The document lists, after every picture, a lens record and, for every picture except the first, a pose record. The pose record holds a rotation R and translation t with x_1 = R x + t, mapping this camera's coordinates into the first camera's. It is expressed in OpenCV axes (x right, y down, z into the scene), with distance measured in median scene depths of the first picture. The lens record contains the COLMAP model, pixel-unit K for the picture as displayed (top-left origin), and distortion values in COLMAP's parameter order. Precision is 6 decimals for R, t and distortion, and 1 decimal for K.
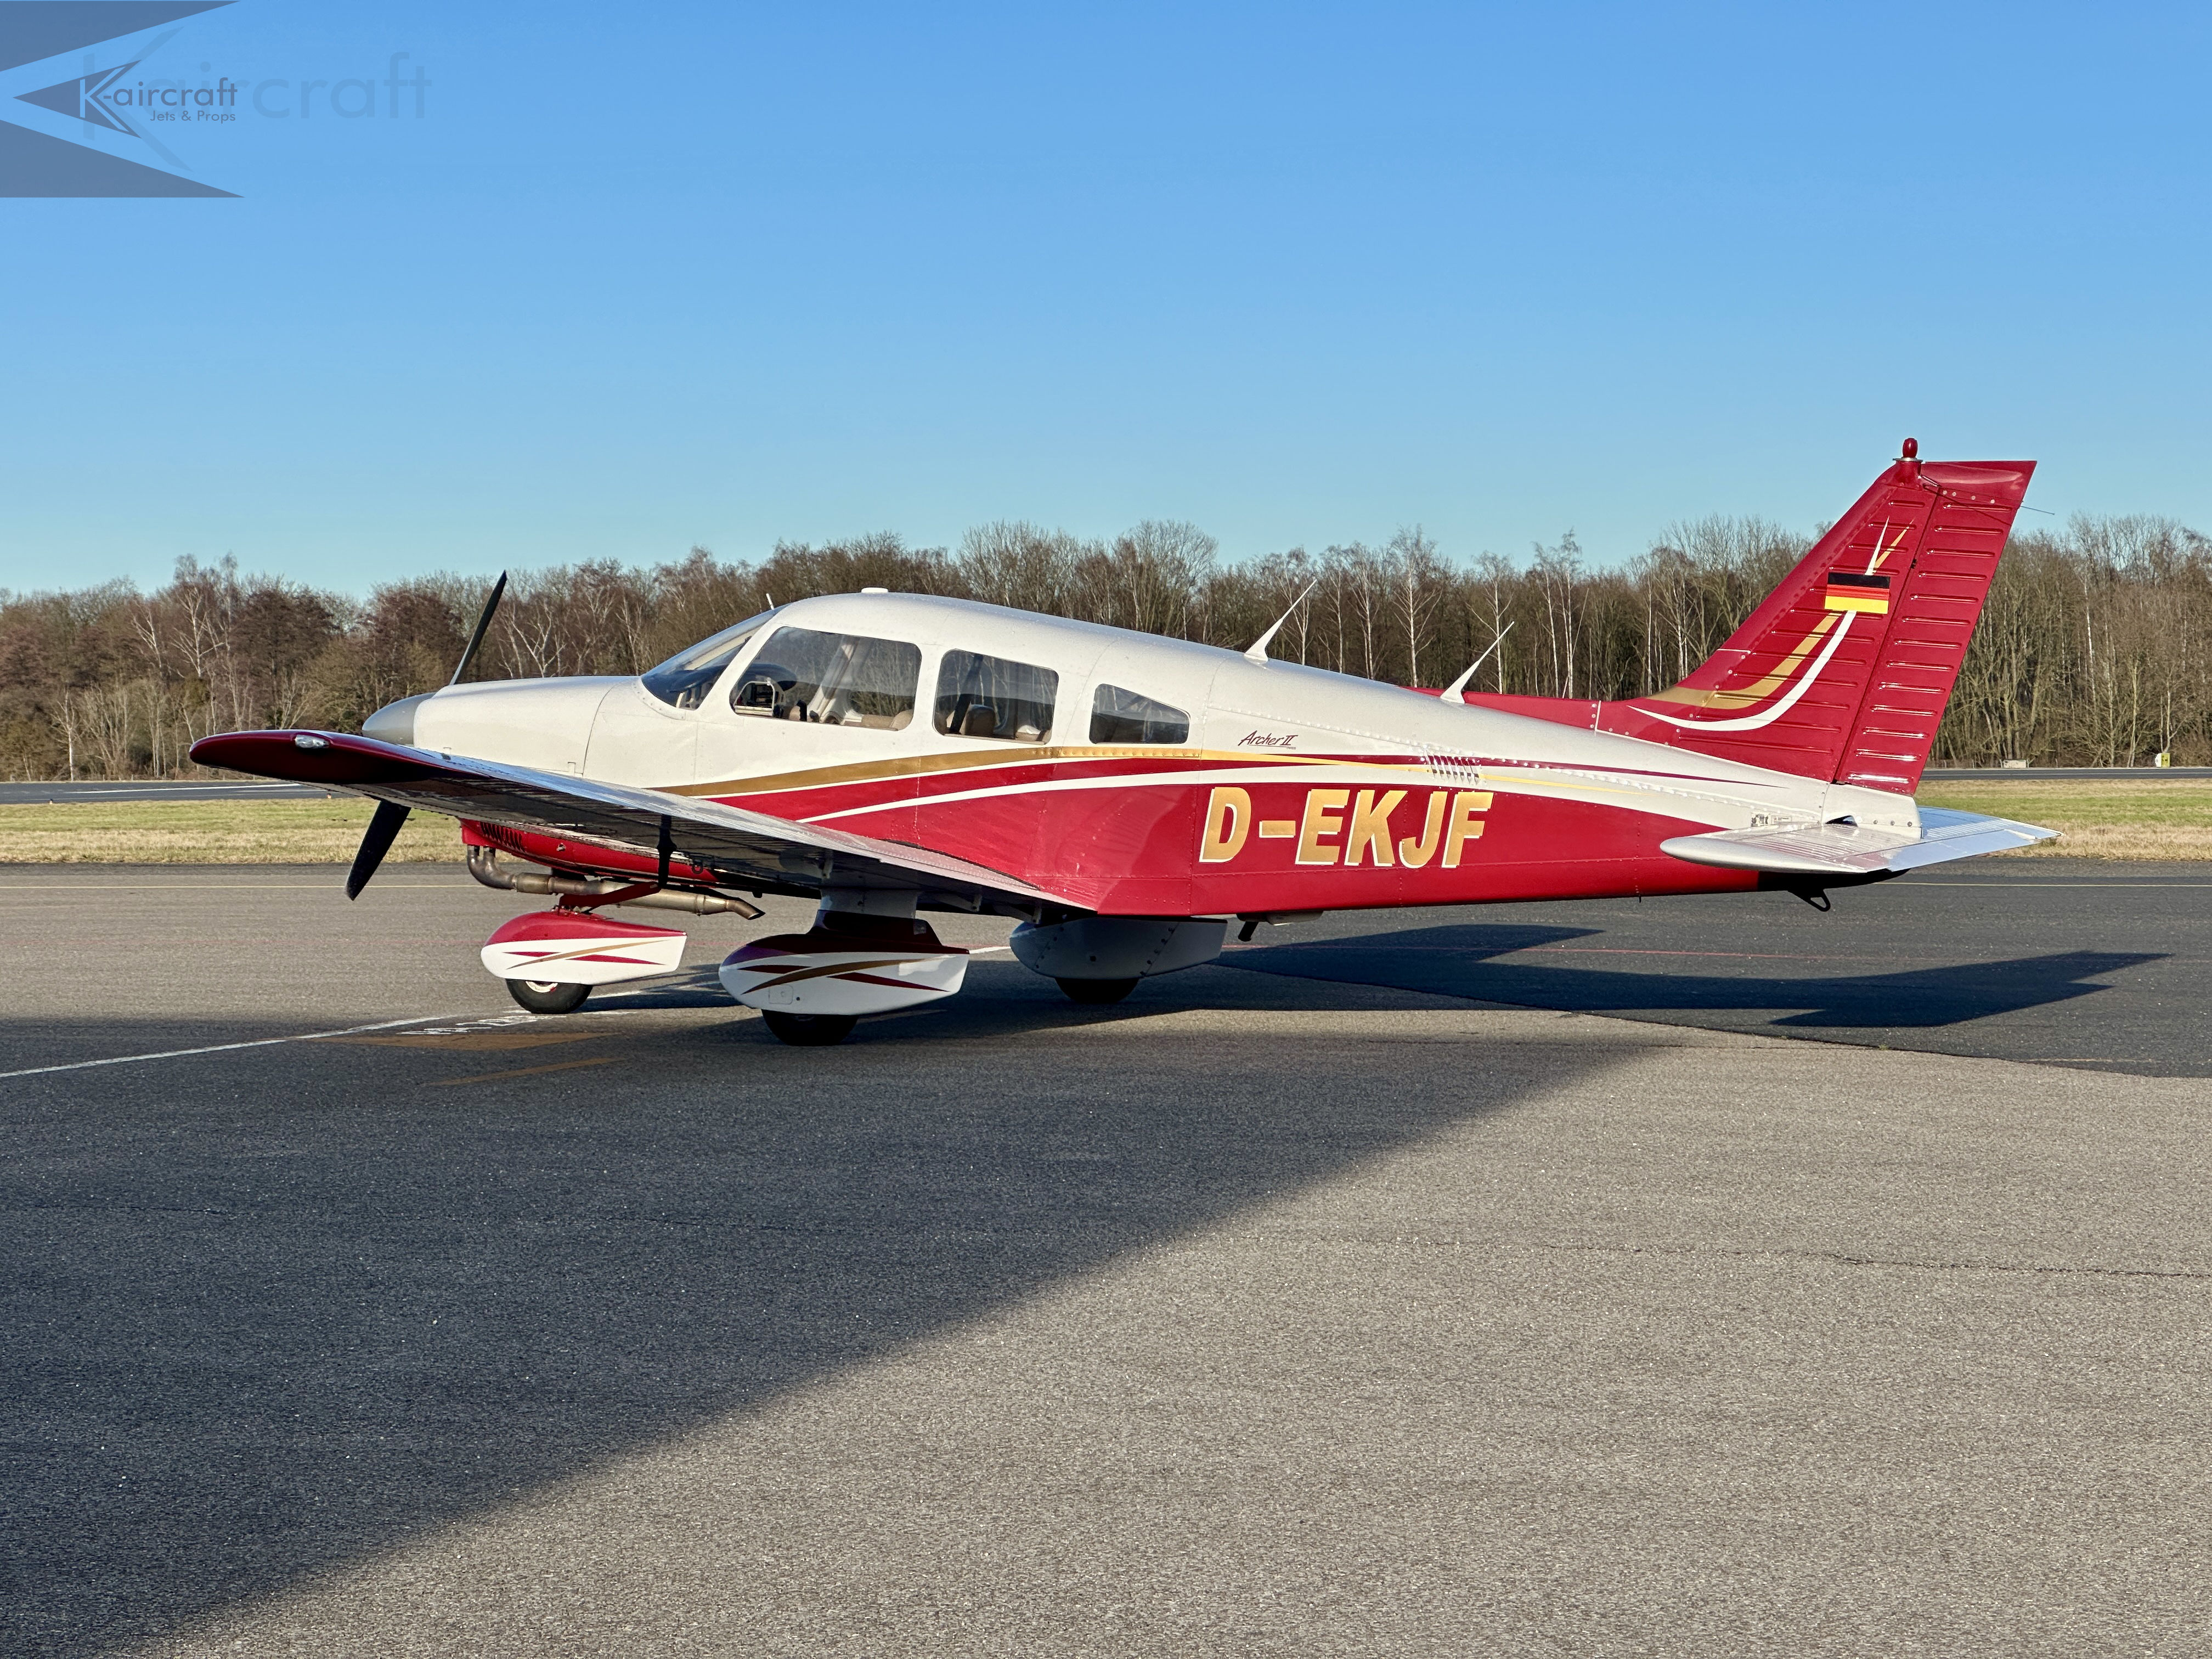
lens RADIAL K [[4901.4, 0, 1104.5], [0, 4901.4, 822.4], [0, 0, 1]] dist [0.040008, 0.000000]
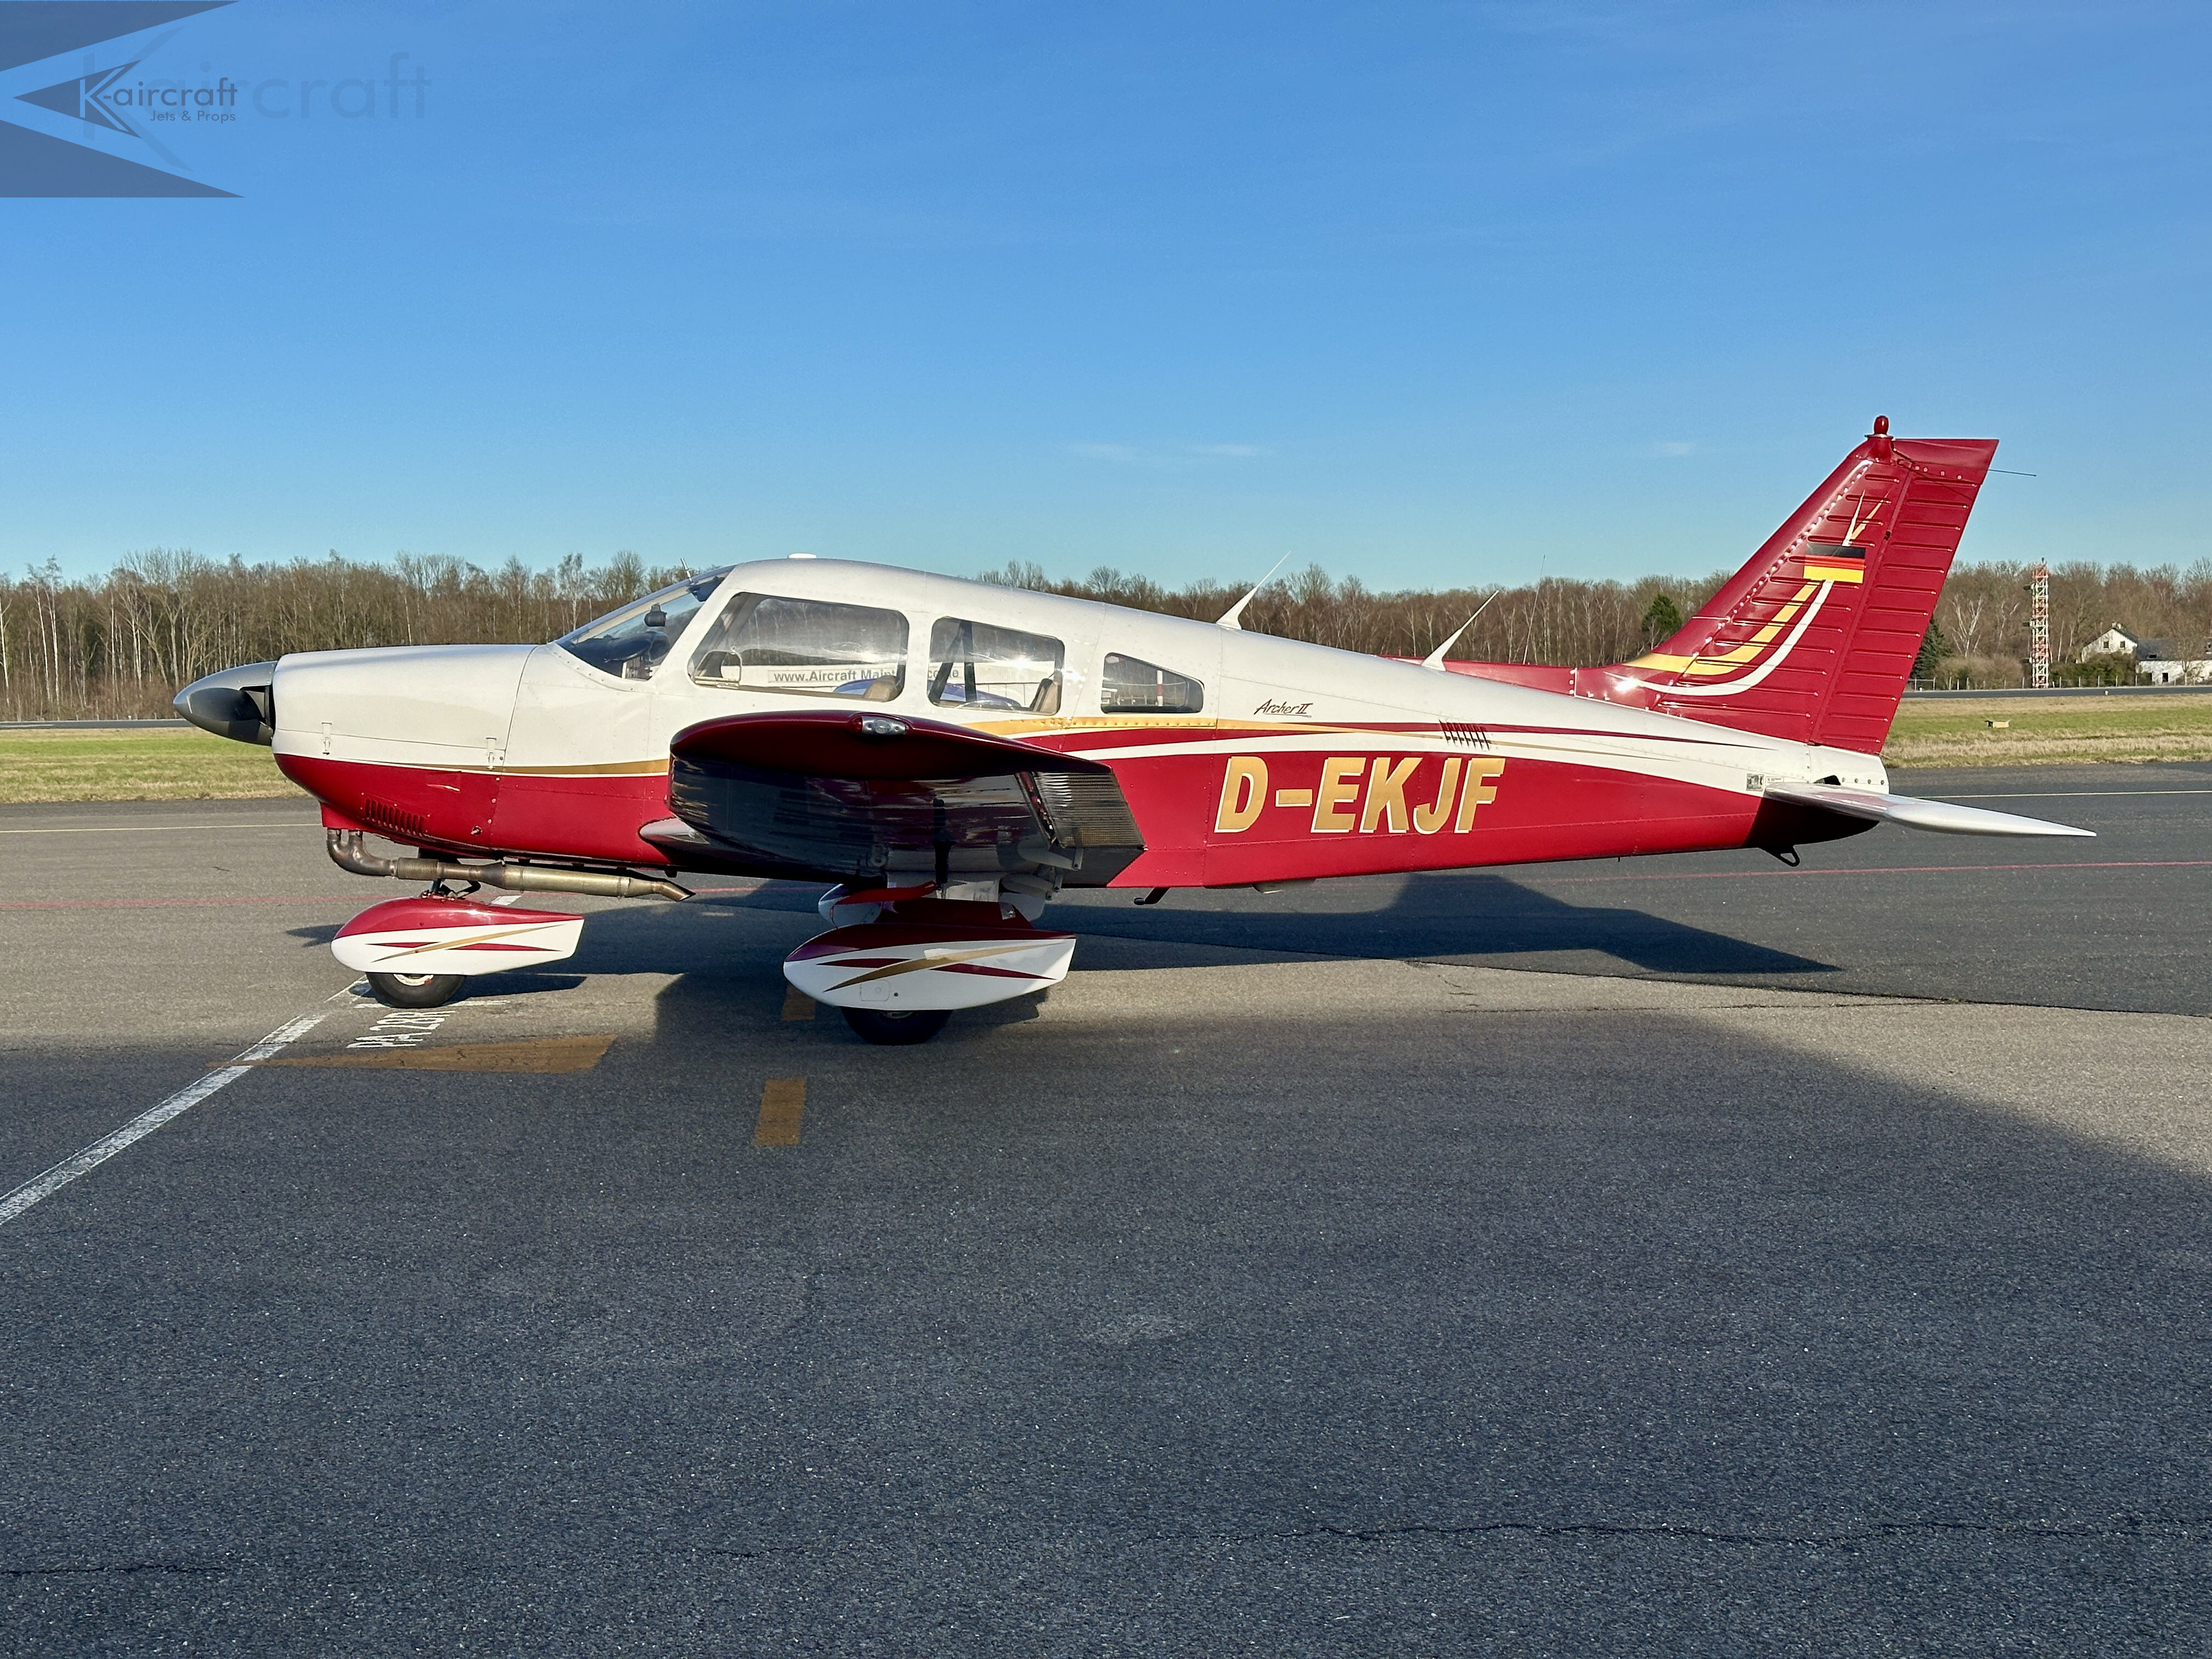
lens RADIAL K [[3044.1, 0, 1111.8], [0, 3044.1, 825.0], [0, 0, 1]] dist [0.156127, 0.000000]
pose [[0.906675, -0.024404, 0.421124, -0.258741], [0.013845, 0.999509, 0.028112, -0.011021], [-0.421603, -0.019658, 0.906567, 0.453493]]
